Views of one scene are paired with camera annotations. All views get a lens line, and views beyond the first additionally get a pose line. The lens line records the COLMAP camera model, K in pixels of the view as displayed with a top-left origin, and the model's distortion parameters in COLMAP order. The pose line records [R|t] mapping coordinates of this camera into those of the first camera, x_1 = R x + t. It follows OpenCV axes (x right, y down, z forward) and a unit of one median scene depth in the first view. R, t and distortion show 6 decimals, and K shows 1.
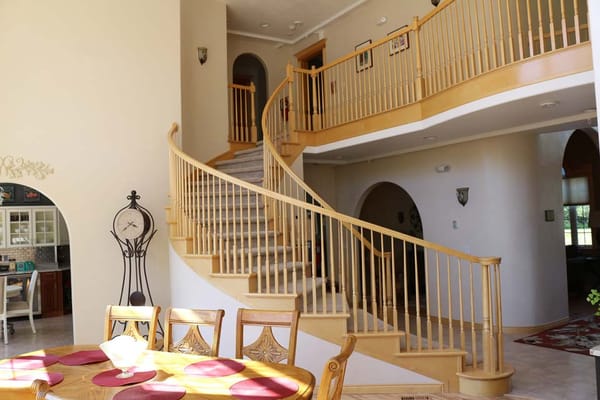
lens RADIAL K [[499.9, 0, 300.0], [0, 499.9, 200.0], [0, 0, 1]] dist [-0.150972, 0.127792]
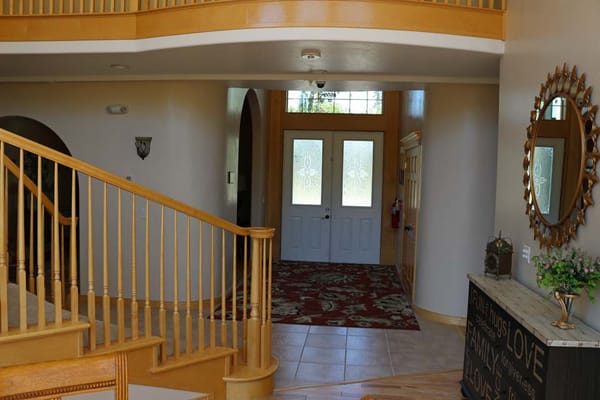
lens RADIAL K [[507.9, 0, 300.4], [0, 507.9, 218.4], [0, 0, 1]] dist [-0.157034, 0.156641]
pose [[0.656996, -0.005272, 0.753876, -0.143548], [-0.094653, 0.991486, 0.089423, 0.012653], [-0.747929, -0.130107, 0.650903, 0.299344]]
